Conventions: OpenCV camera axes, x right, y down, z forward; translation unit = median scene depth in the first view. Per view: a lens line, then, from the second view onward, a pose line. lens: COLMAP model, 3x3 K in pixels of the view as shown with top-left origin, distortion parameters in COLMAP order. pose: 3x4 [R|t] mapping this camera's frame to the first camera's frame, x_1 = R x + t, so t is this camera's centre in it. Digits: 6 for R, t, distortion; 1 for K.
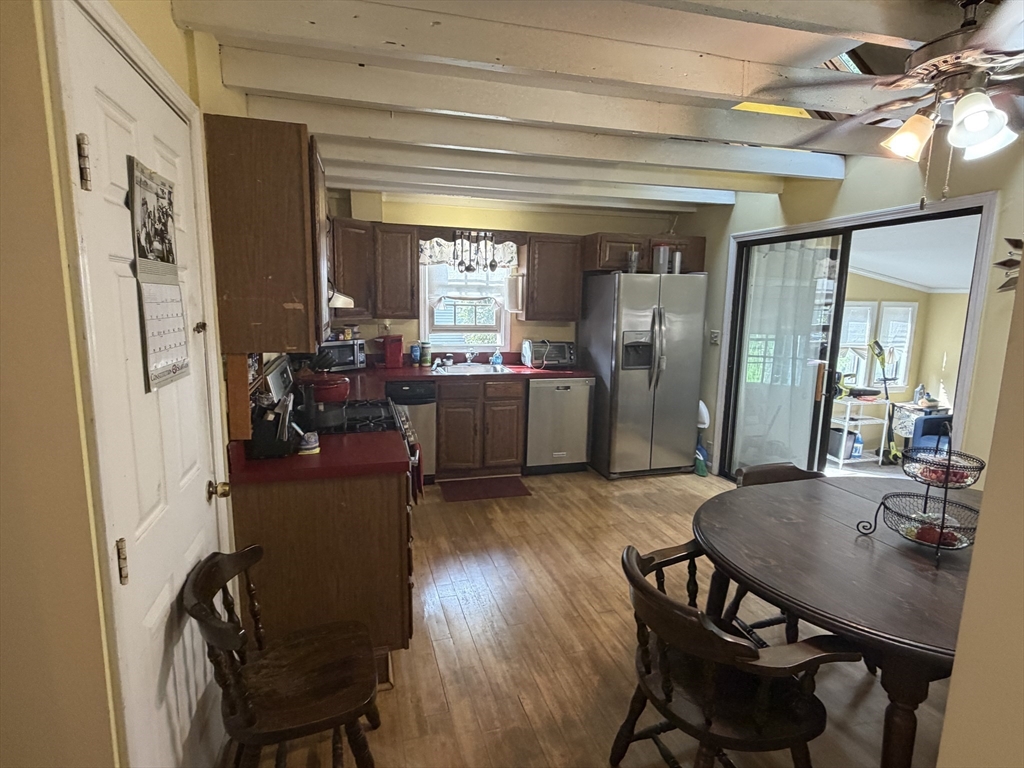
lens RADIAL K [[531.8, 0, 506.8], [0, 531.8, 390.2], [0, 0, 1]] dist [0.003479, 0.001195]
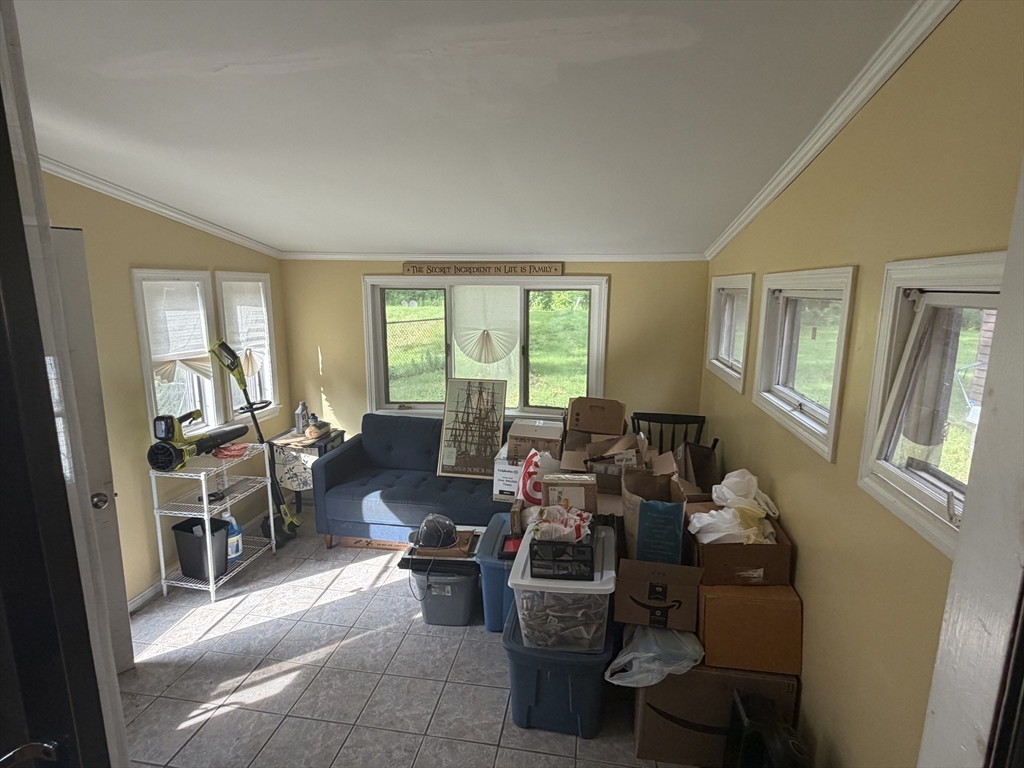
lens RADIAL K [[531.8, 0, 514.7], [0, 531.8, 388.2], [0, 0, 1]] dist [0.003479, 0.001195]
pose [[0.432252, -0.185938, 0.882375, 0.326364], [0.143625, 0.980215, 0.136197, -0.078041], [-0.890242, 0.067860, 0.450405, 0.481654]]
